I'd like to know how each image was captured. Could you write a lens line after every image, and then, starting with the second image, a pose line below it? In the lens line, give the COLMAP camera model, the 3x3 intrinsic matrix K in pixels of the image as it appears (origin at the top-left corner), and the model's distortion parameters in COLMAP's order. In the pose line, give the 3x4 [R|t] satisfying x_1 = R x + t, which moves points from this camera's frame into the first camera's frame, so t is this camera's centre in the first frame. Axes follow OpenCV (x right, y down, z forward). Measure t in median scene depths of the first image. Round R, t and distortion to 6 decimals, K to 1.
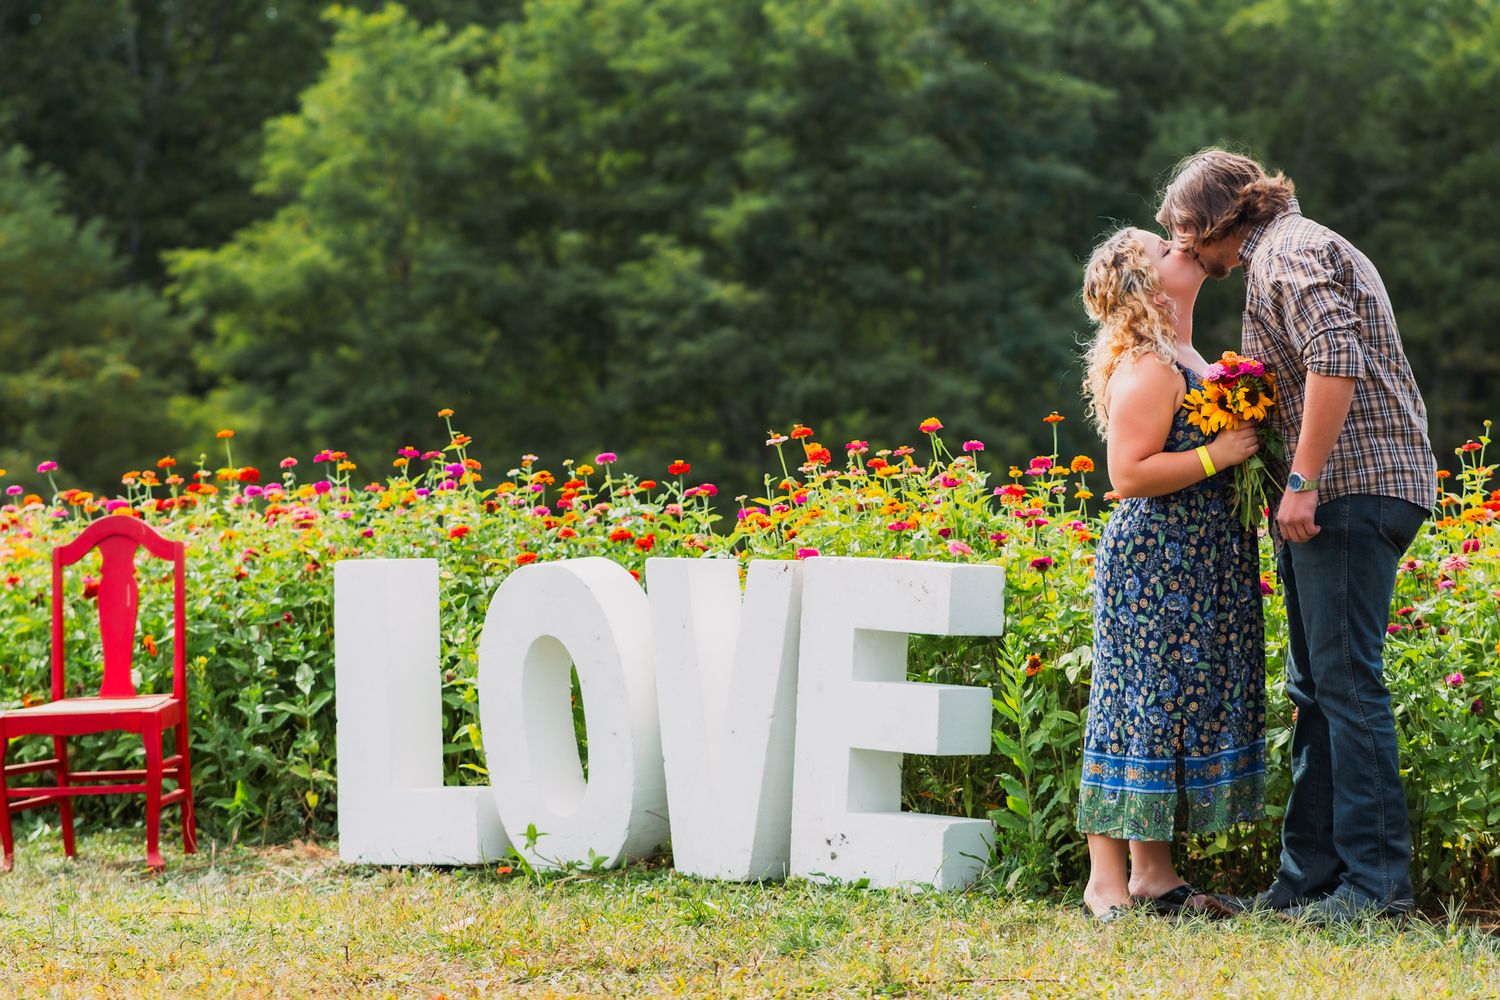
lens RADIAL K [[5638.6, 0, 750.0], [0, 5638.6, 500.0], [0, 0, 1]] dist [0.533510, -2.861605]
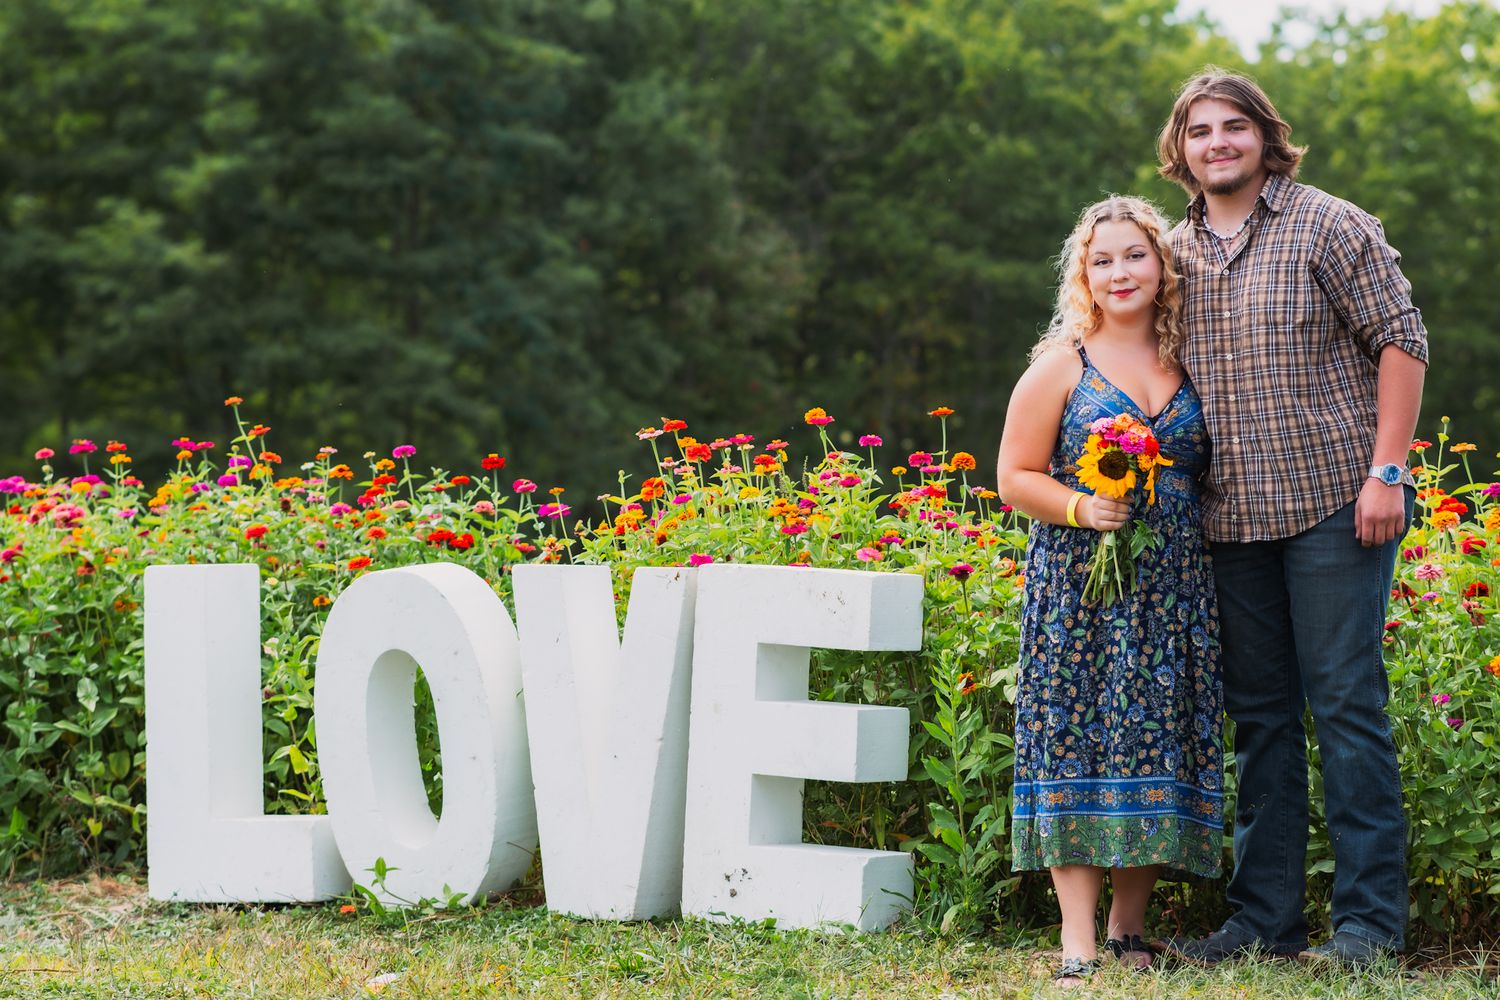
lens RADIAL K [[5642.8, 0, 752.4], [0, 5642.8, 443.6], [0, 0, 1]] dist [0.635259, -6.800519]
pose [[0.994113, 0.001780, 0.108335, -0.070901], [-0.001341, 0.999991, -0.004122, -0.004904], [-0.108341, 0.003953, 0.994106, 0.081229]]
